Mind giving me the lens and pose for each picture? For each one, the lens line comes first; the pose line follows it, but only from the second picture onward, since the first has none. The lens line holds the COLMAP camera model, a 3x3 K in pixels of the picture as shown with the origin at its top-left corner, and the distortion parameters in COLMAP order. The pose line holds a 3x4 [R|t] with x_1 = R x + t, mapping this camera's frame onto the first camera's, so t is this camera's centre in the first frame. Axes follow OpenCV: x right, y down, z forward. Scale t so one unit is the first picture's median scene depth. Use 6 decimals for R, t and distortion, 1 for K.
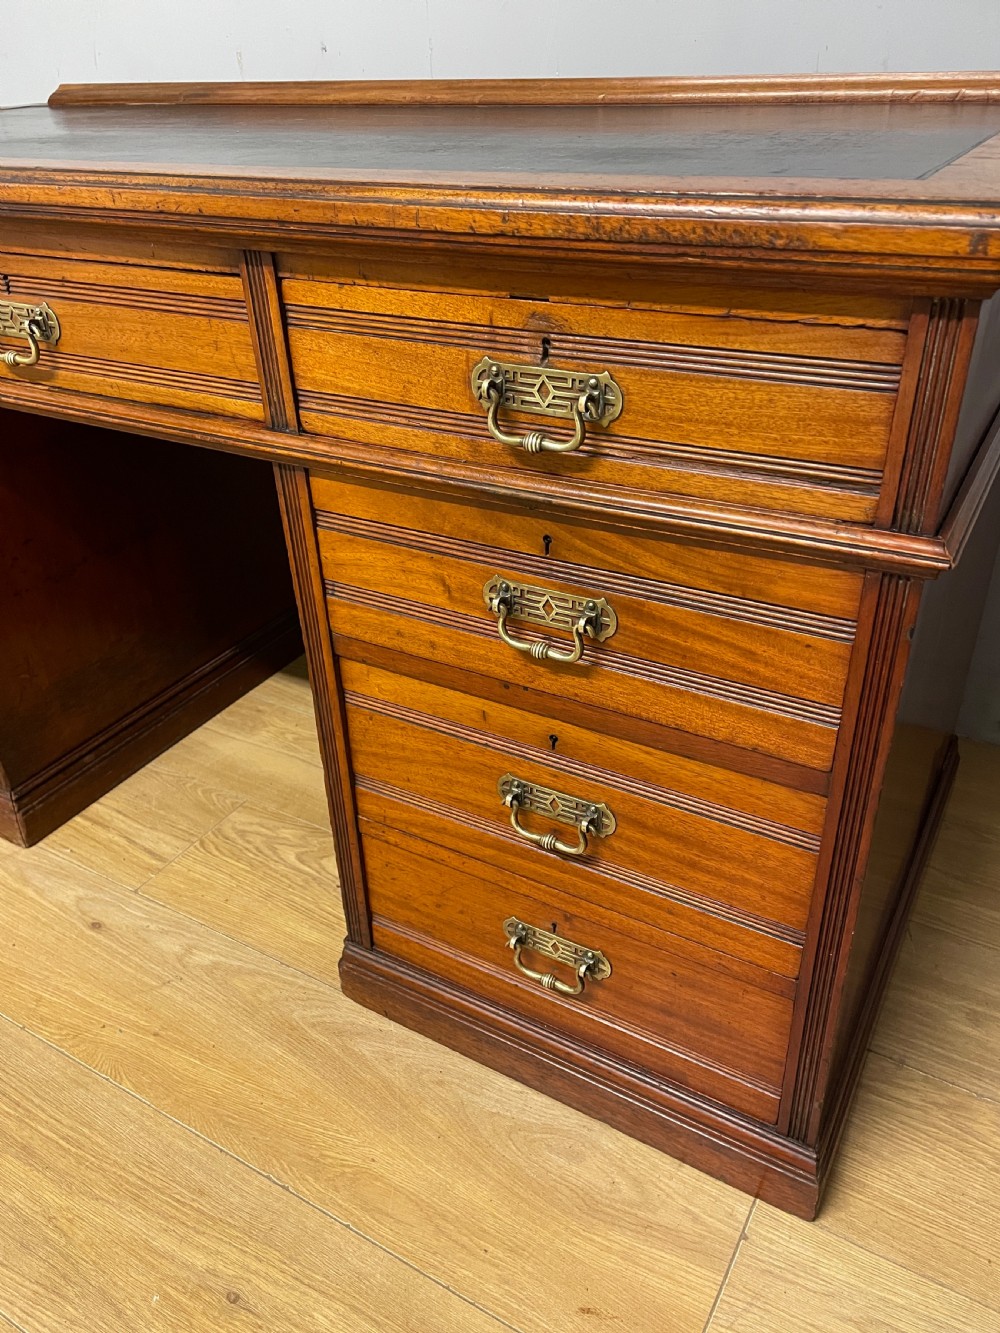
lens RADIAL K [[1016.5, 0, 492.4], [0, 1016.5, 677.4], [0, 0, 1]] dist [0.051322, -0.030677]
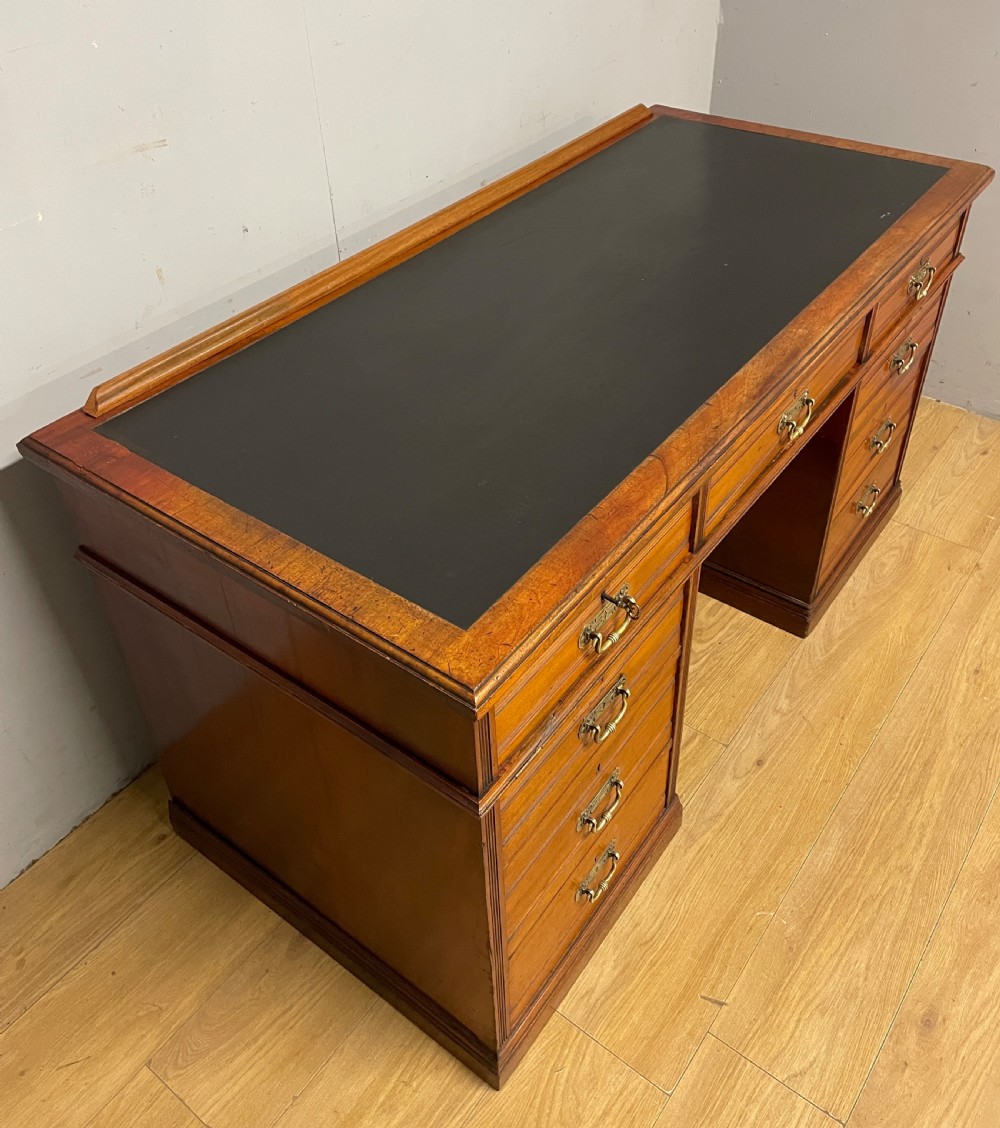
lens RADIAL K [[1009.6, 0, 487.3], [0, 1009.6, 465.8], [0, 0, 1]] dist [0.057665, -0.071257]
pose [[0.127034, -0.570620, 0.811329, -2.309382], [0.549018, 0.721683, 0.421608, -1.509778], [-0.826100, 0.391875, 0.404959, 0.934602]]
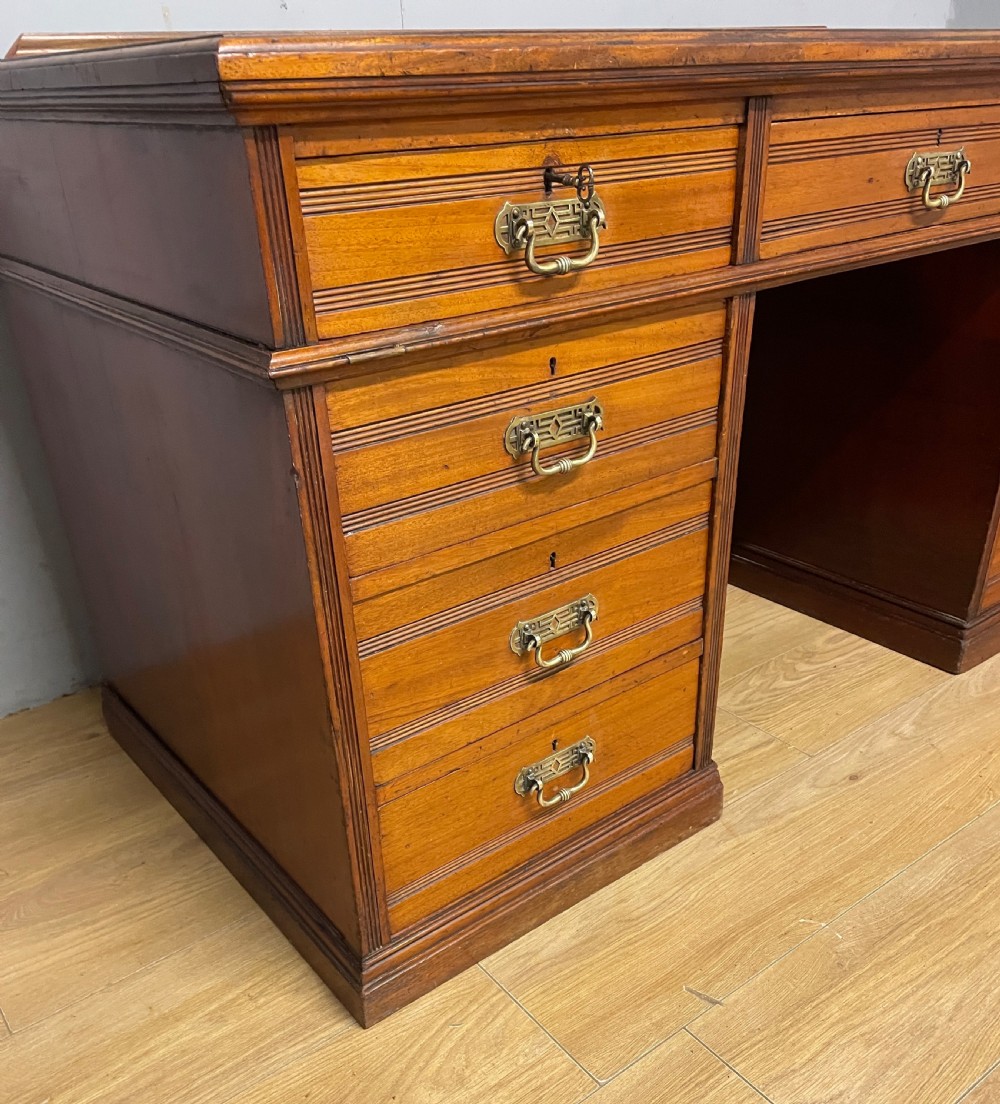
lens RADIAL K [[1008.7, 0, 488.0], [0, 1008.7, 678.5], [0, 0, 1]] dist [0.044090, 0.000000]
pose [[0.380791, -0.453503, 0.805813, -2.236794], [0.509155, 0.830289, 0.226674, -0.467213], [-0.771854, 0.323969, 0.547070, 1.133793]]
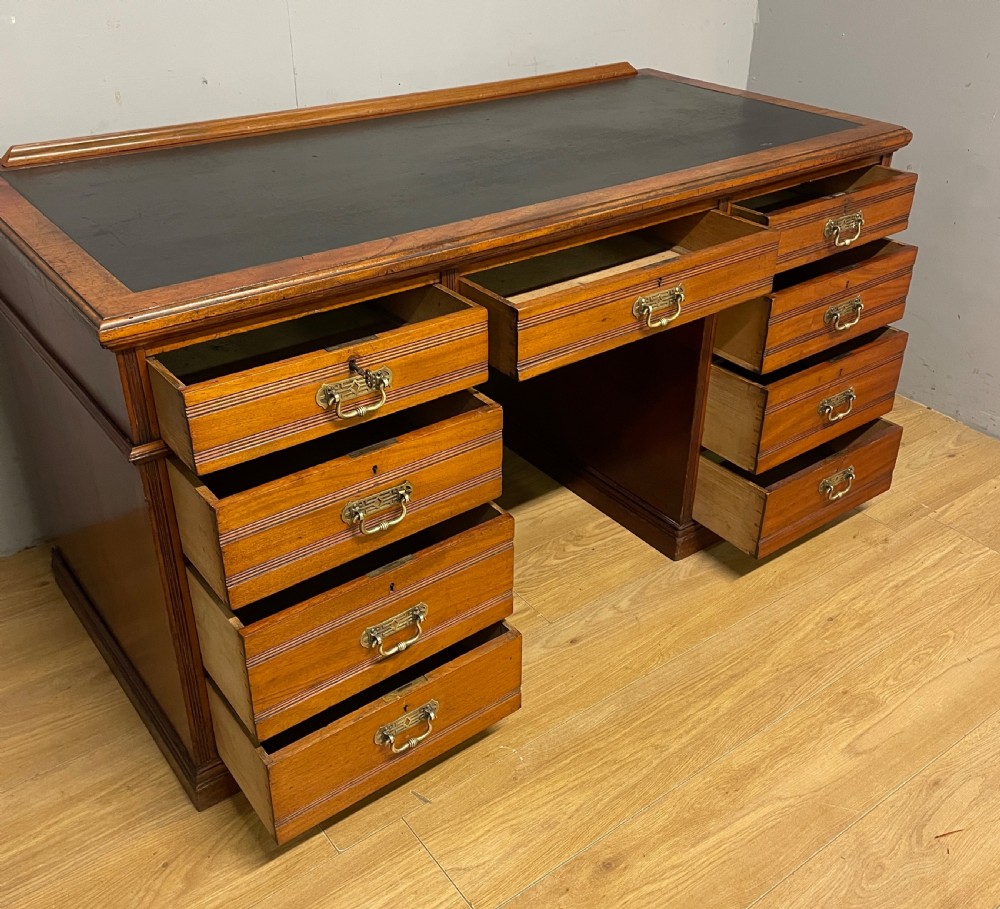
lens RADIAL K [[1003.3, 0, 491.6], [0, 1003.3, 423.7], [0, 0, 1]] dist [0.046927, 0.000000]
pose [[0.389601, -0.428216, 0.815379, -2.554364], [0.468367, 0.854424, 0.224928, -0.731749], [-0.792997, 0.294265, 0.533446, 0.318131]]
